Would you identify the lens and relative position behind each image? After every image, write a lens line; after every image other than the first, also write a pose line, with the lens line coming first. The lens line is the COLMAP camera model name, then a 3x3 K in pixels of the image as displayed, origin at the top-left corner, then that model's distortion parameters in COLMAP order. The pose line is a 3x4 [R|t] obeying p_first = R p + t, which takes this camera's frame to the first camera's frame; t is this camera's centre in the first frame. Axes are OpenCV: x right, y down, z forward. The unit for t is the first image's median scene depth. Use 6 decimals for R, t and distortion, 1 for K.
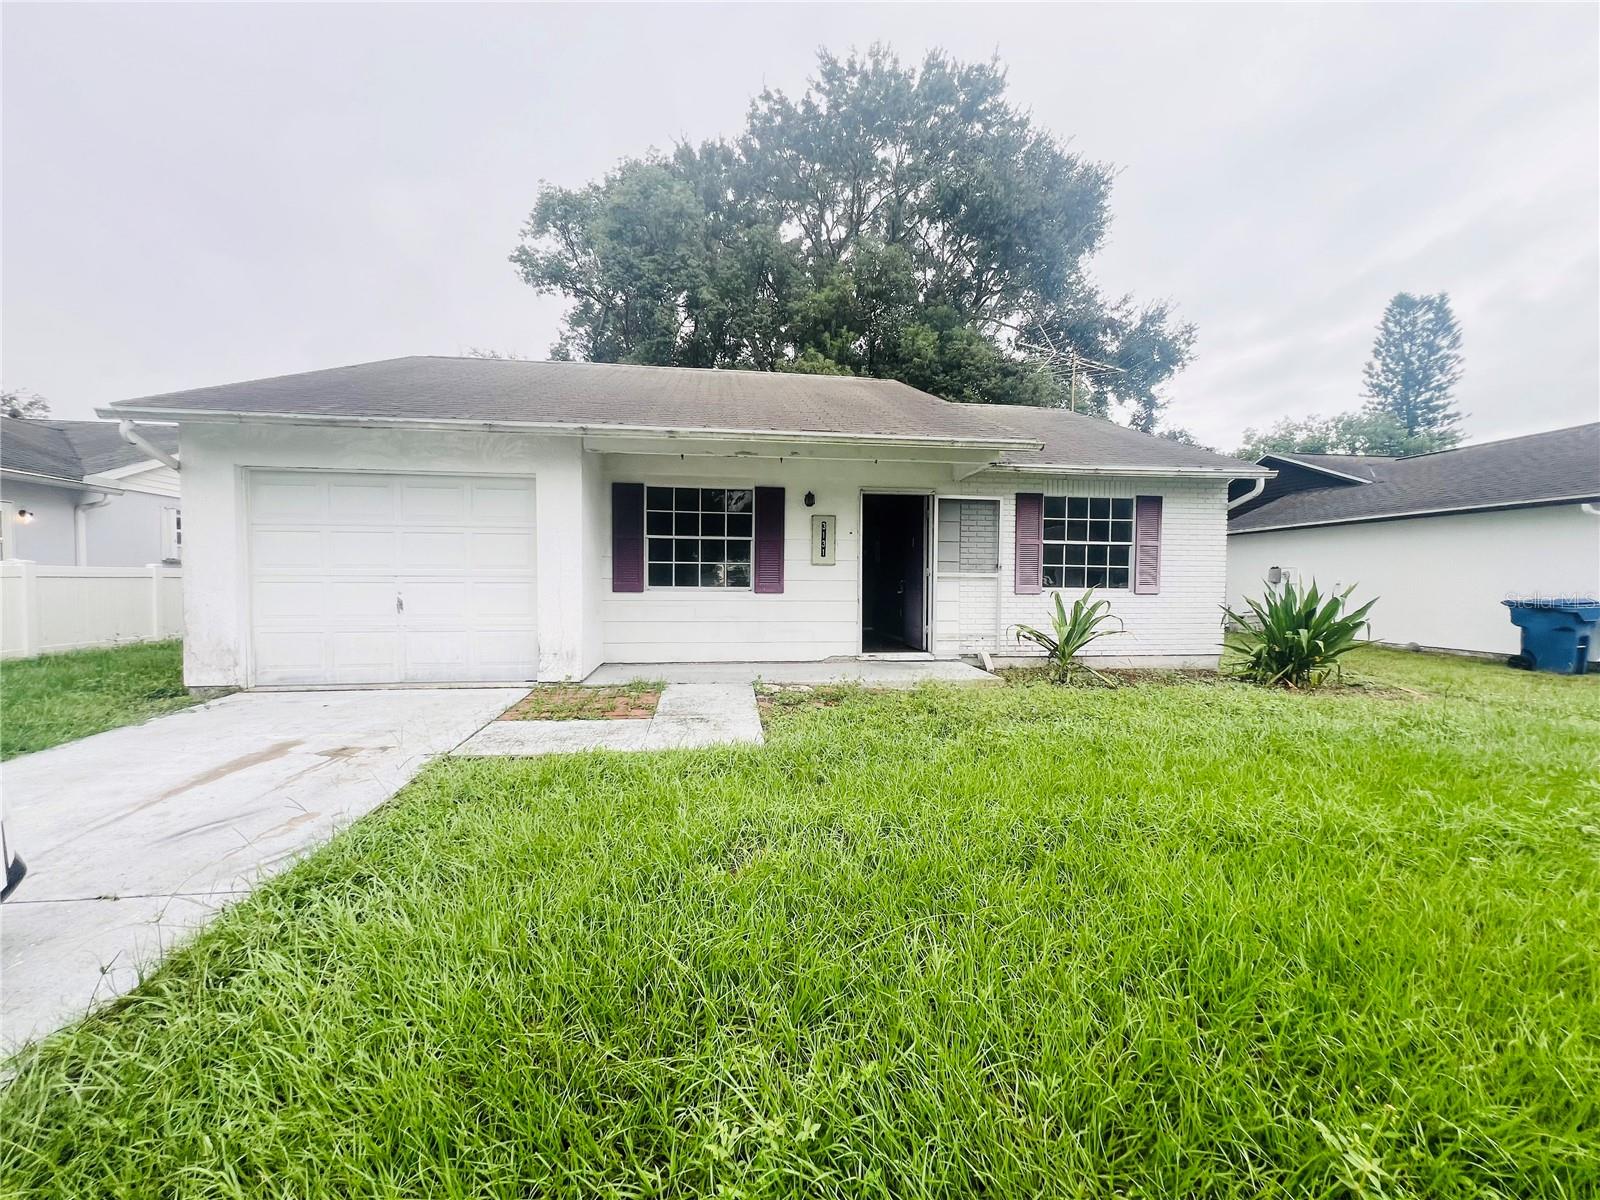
lens RADIAL K [[642.5, 0, 796.5], [0, 642.5, 601.1], [0, 0, 1]] dist [-0.003044, 0.000156]
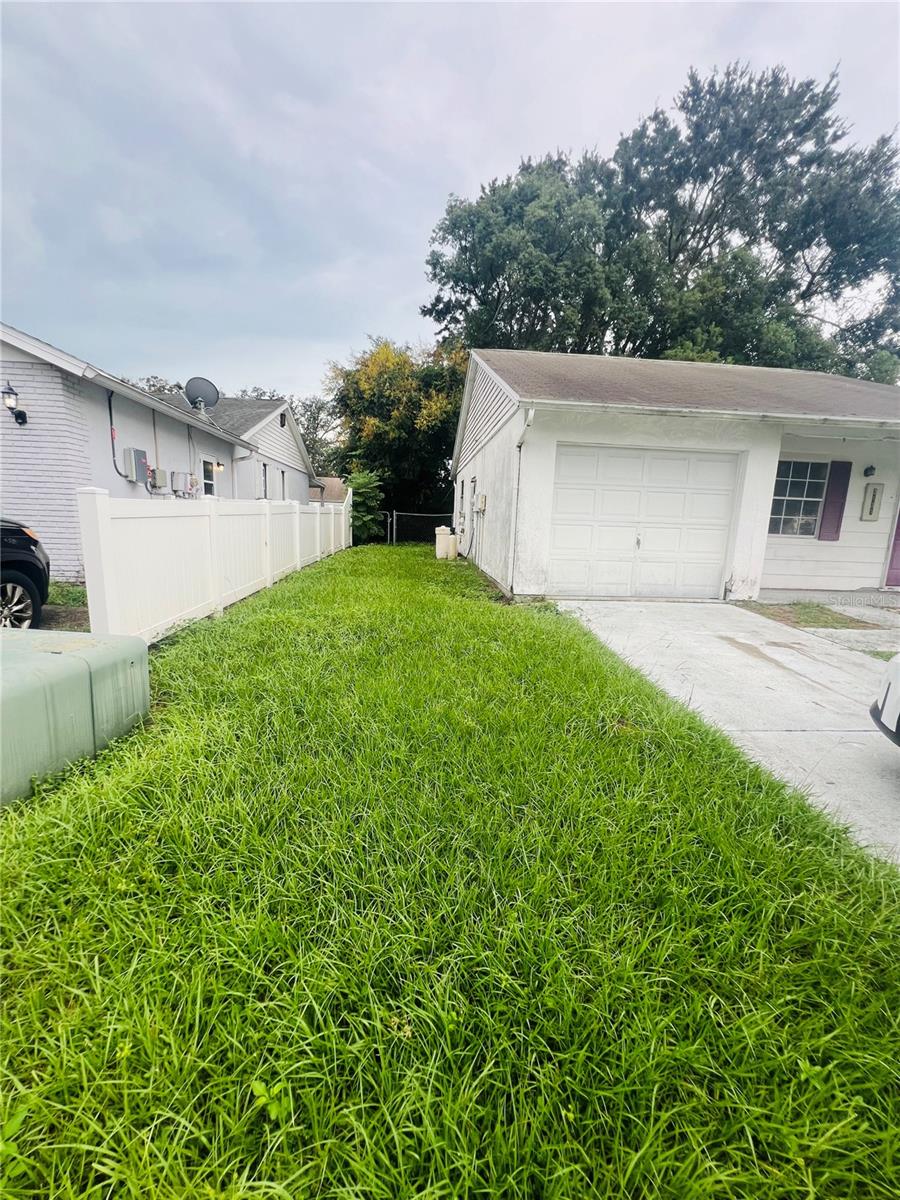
lens RADIAL K [[481.8, 0, 450.6], [0, 481.8, 600.3], [0, 0, 1]] dist [-0.003044, 0.000156]
pose [[0.997668, 0.039587, -0.055602, -0.790116], [-0.031617, 0.989991, 0.137541, -0.001438], [0.060491, -0.135462, 0.988934, -0.088311]]
